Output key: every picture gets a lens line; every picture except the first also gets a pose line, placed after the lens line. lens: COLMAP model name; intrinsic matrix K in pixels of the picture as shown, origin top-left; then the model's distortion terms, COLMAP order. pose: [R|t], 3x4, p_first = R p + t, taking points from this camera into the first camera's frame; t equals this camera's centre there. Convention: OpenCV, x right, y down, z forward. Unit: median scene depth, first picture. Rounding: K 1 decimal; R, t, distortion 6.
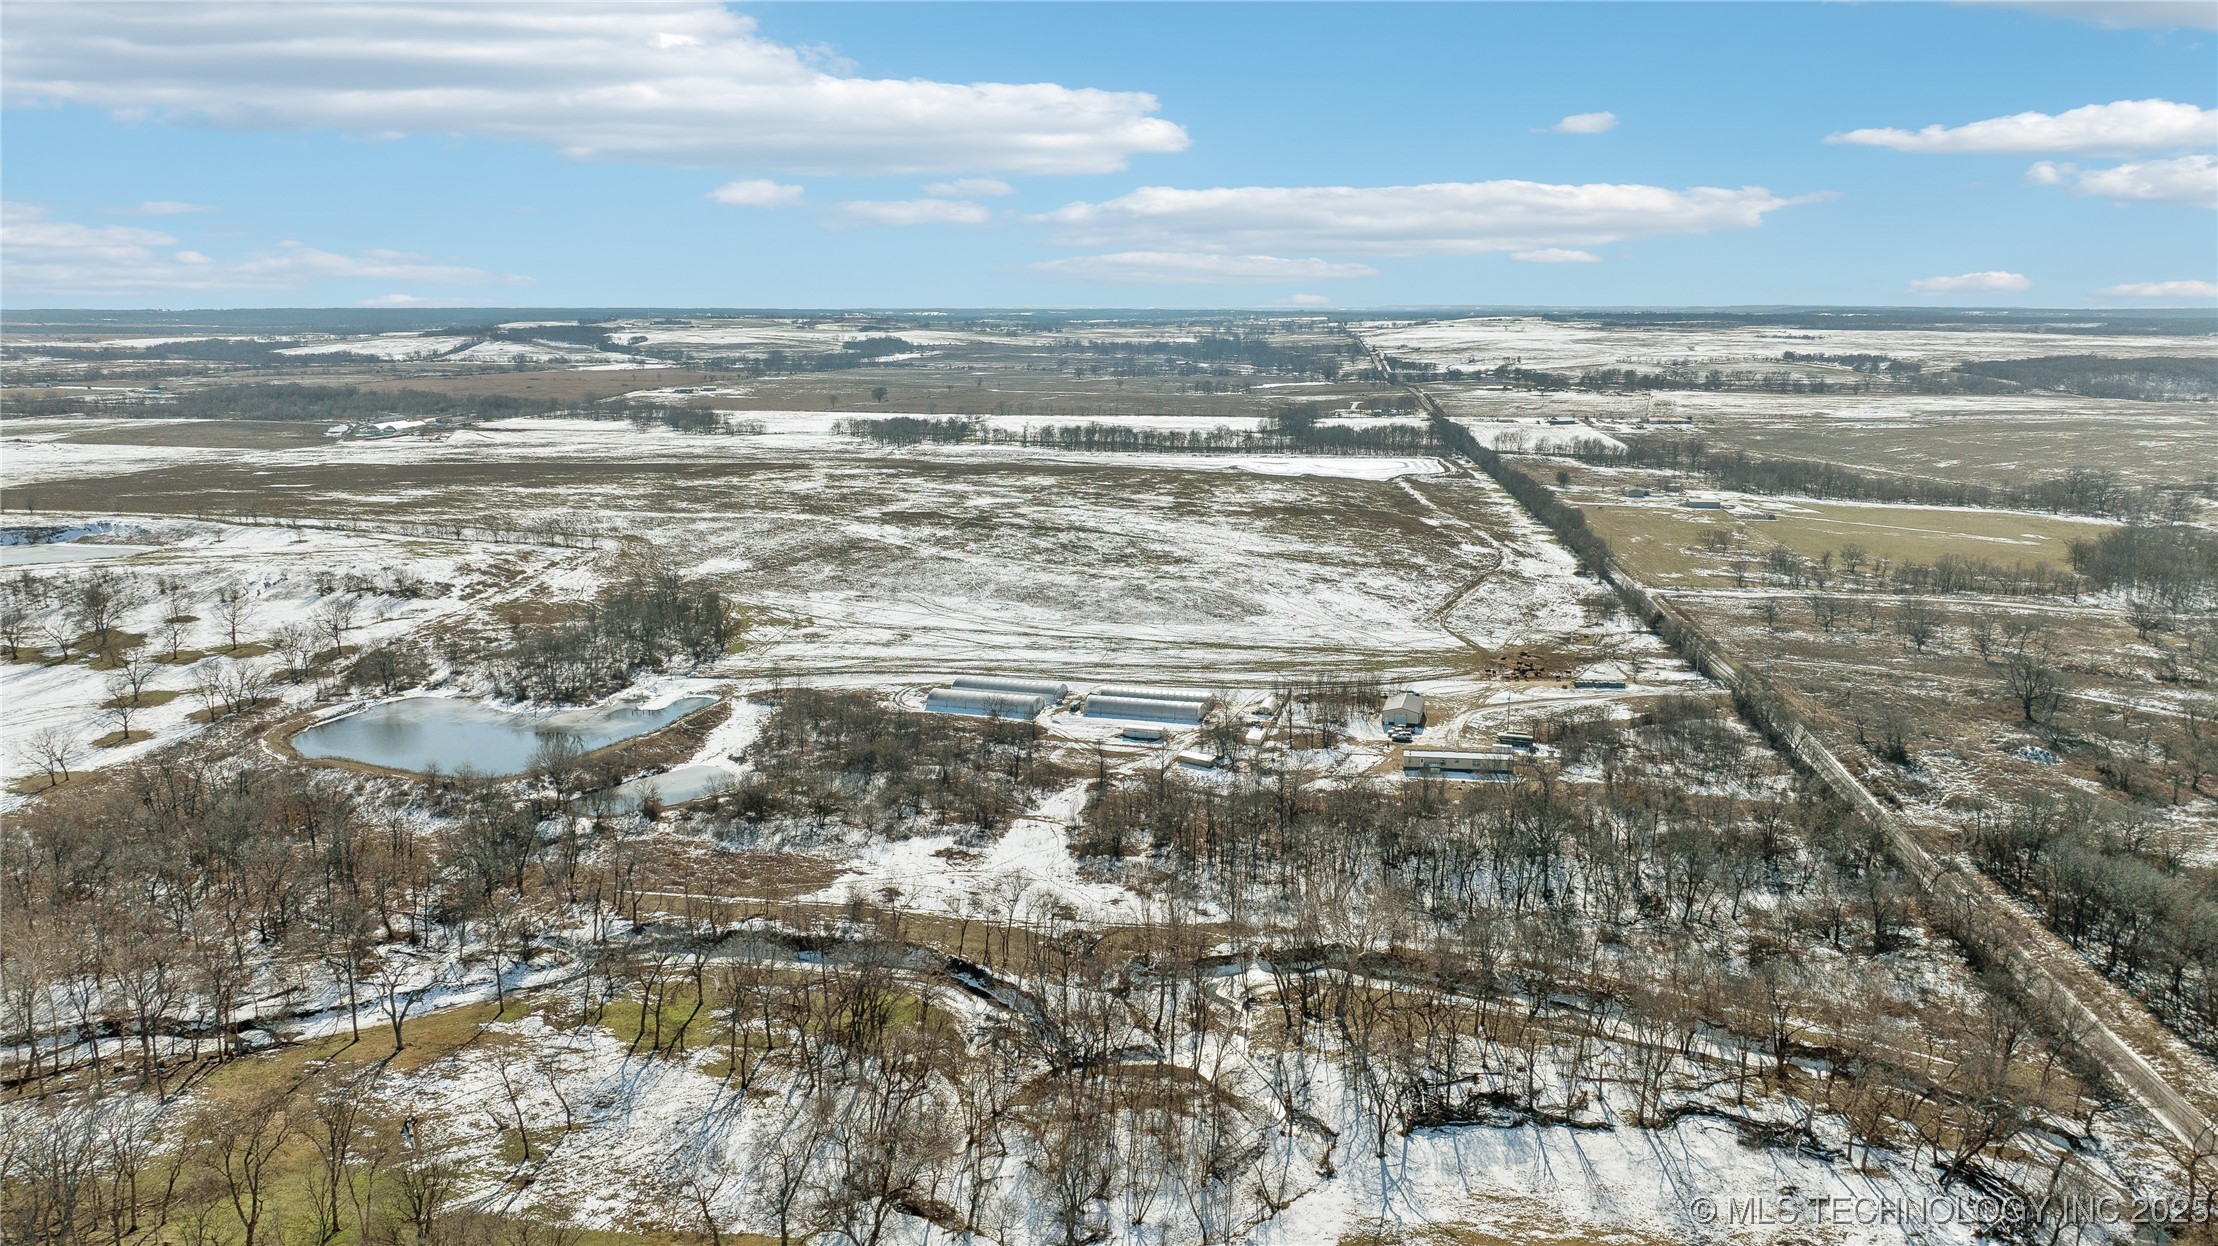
lens RADIAL K [[1515.8, 0, 1109.0], [0, 1515.8, 623.0], [0, 0, 1]] dist [0.003752, -0.049021]
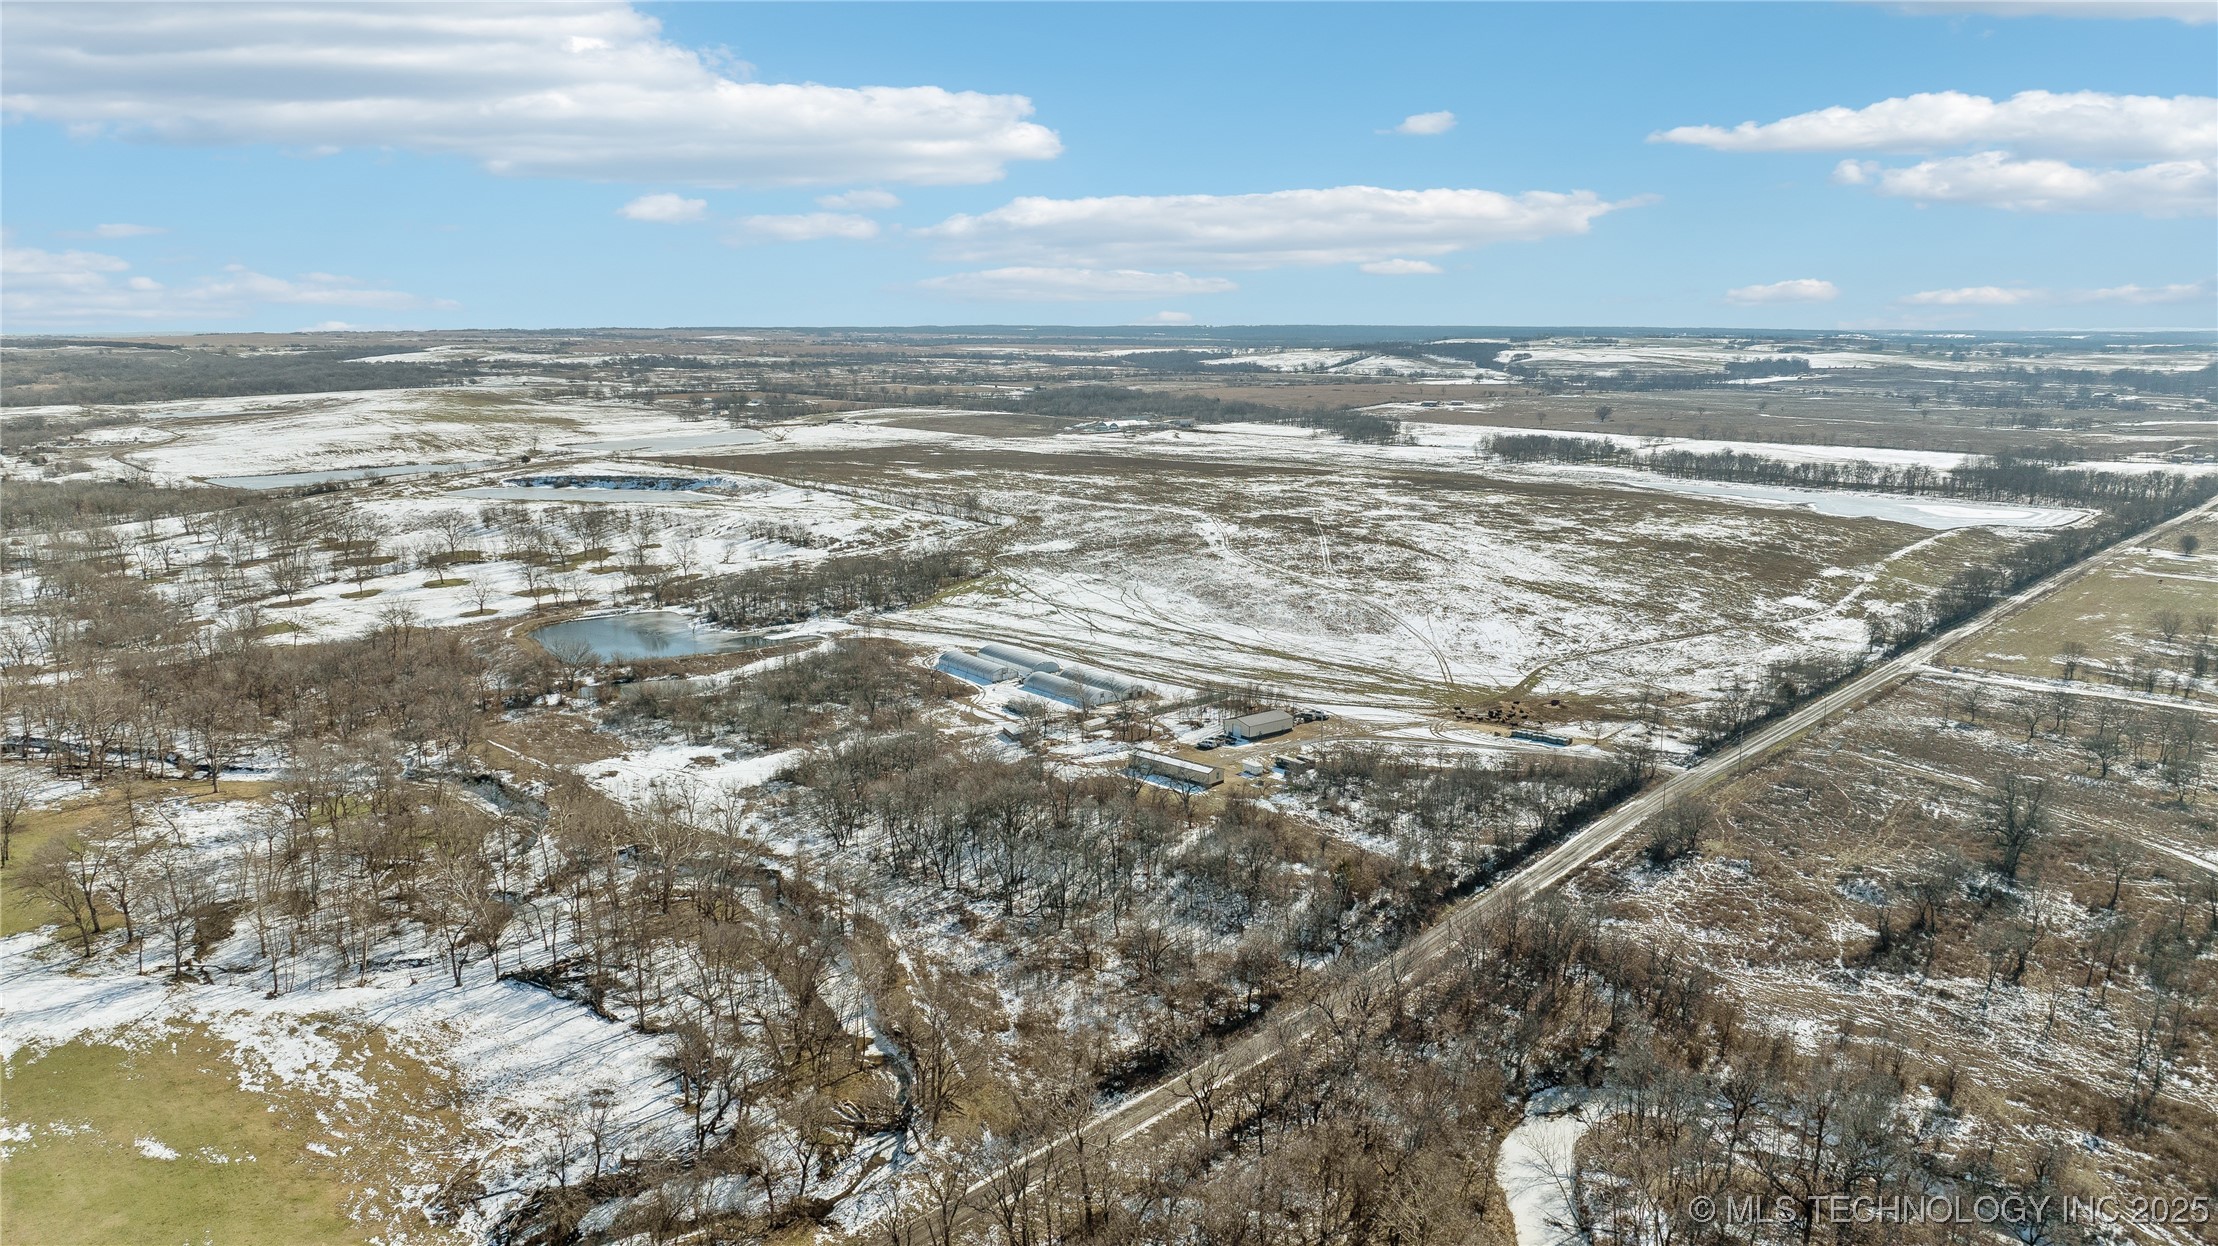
lens RADIAL K [[1515.8, 0, 1109.0], [0, 1515.8, 623.0], [0, 0, 1]] dist [0.003752, -0.049021]
pose [[0.828292, 0.112270, -0.548933, 0.196262], [-0.118878, 0.992627, 0.023639, -0.005374], [0.547540, 0.045676, 0.835532, 0.038109]]
